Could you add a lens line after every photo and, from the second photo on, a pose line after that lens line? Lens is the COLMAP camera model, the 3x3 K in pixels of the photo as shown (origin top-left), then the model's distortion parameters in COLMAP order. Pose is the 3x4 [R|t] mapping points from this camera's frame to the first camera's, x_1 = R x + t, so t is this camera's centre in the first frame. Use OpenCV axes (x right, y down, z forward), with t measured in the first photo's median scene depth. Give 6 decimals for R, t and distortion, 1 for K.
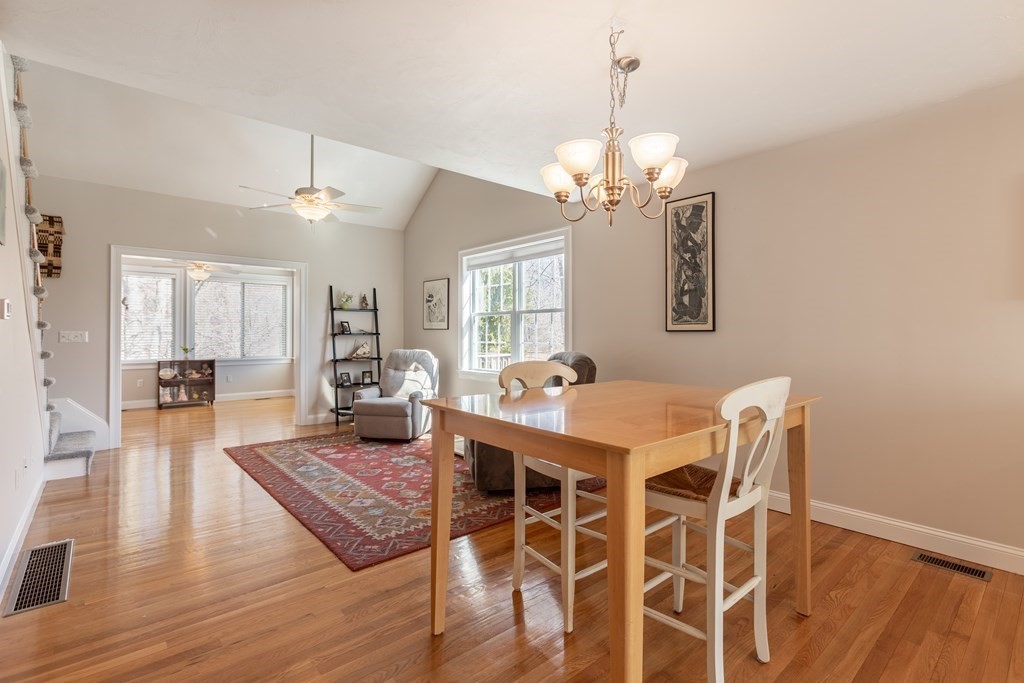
lens RADIAL K [[475.9, 0, 505.0], [0, 475.9, 330.9], [0, 0, 1]] dist [0.000281, 0.000804]
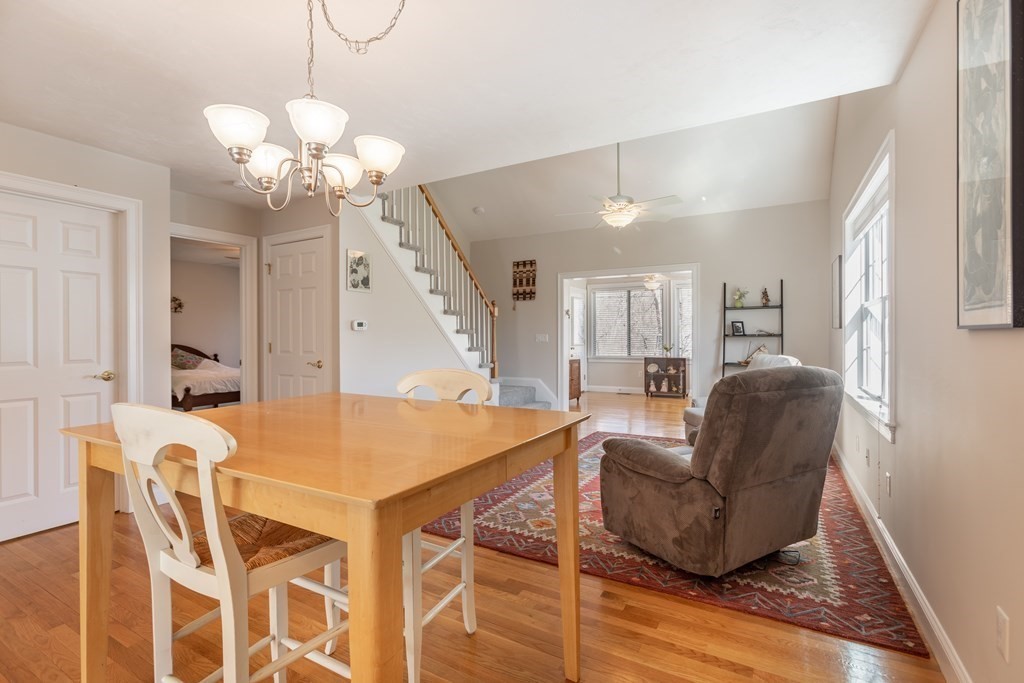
lens RADIAL K [[465.3, 0, 518.0], [0, 465.3, 337.5], [0, 0, 1]] dist [-0.003210, 0.000214]
pose [[0.358264, 0.001390, -0.933619, 0.360733], [0.010482, 0.999930, 0.005511, 0.001453], [0.933561, -0.011761, 0.358225, 0.329321]]
